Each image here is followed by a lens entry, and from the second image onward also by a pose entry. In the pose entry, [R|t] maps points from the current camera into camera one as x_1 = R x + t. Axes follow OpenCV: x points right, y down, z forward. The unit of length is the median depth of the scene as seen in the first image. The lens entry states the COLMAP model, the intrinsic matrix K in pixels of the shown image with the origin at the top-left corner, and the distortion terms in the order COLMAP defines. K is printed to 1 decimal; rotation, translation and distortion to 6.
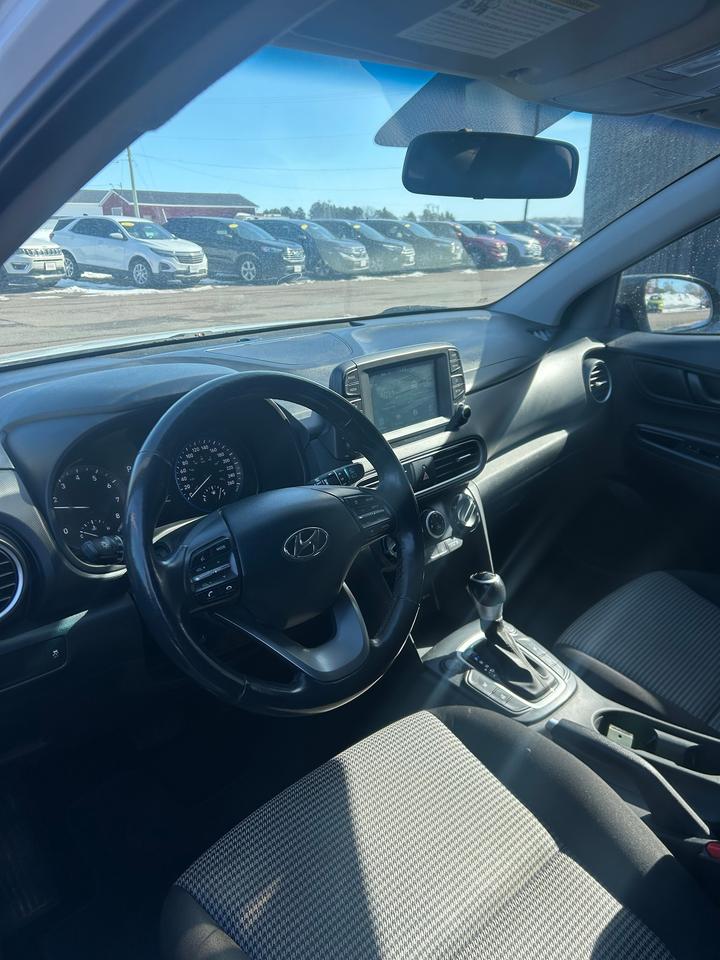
lens RADIAL K [[723.1, 0, 361.8], [0, 723.1, 484.9], [0, 0, 1]] dist [0.052457, -0.042632]
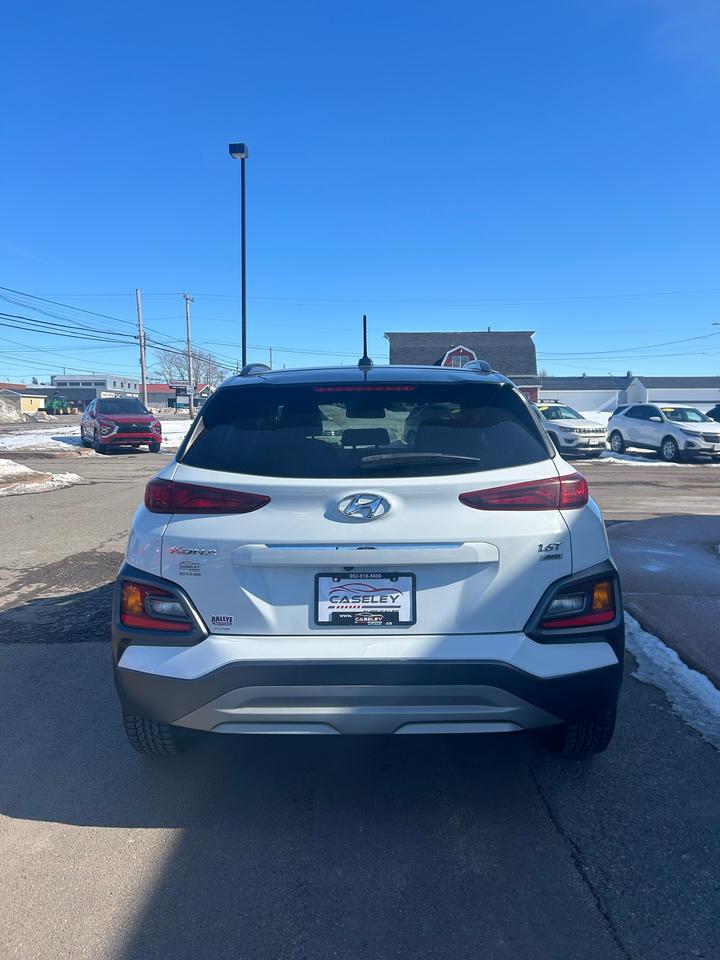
lens RADIAL K [[723.1, 0, 361.0], [0, 723.1, 477.4], [0, 0, 1]] dist [0.052457, -0.042632]
pose [[0.695220, 0.068734, -0.715503, 2.448965], [-0.240645, 0.960232, -0.141579, 0.470624], [0.677317, 0.270611, 0.684113, -1.549425]]
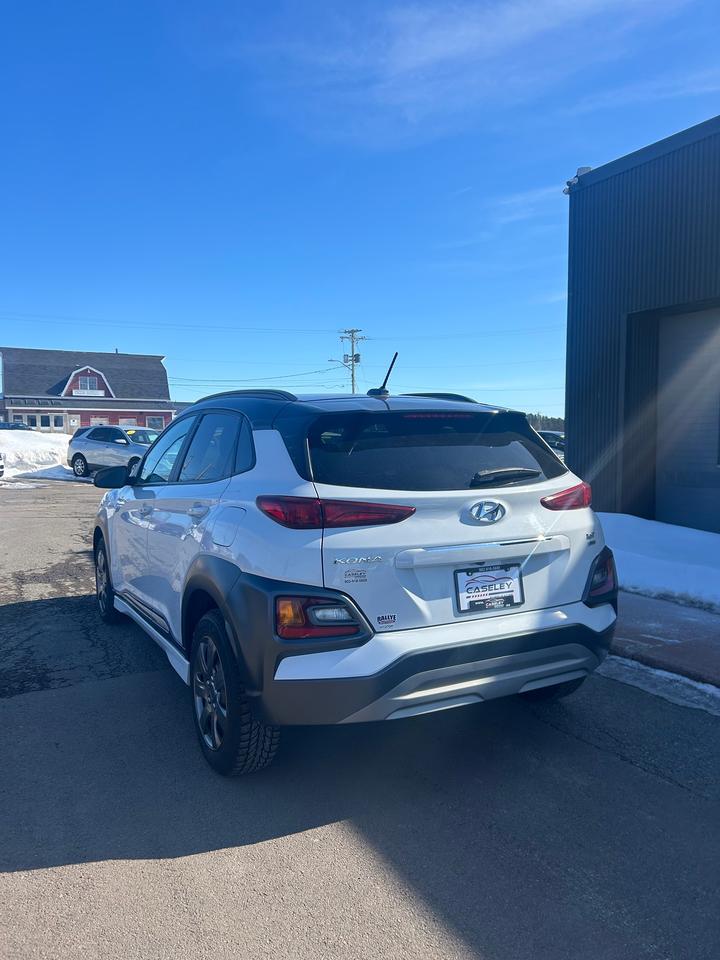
lens RADIAL K [[723.1, 0, 365.7], [0, 723.1, 483.0], [0, 0, 1]] dist [0.052457, -0.042632]
pose [[0.960099, 0.024772, -0.278562, 1.563124], [-0.099342, 0.961318, -0.256904, 0.759085], [0.261422, 0.274326, 0.925421, -2.335643]]
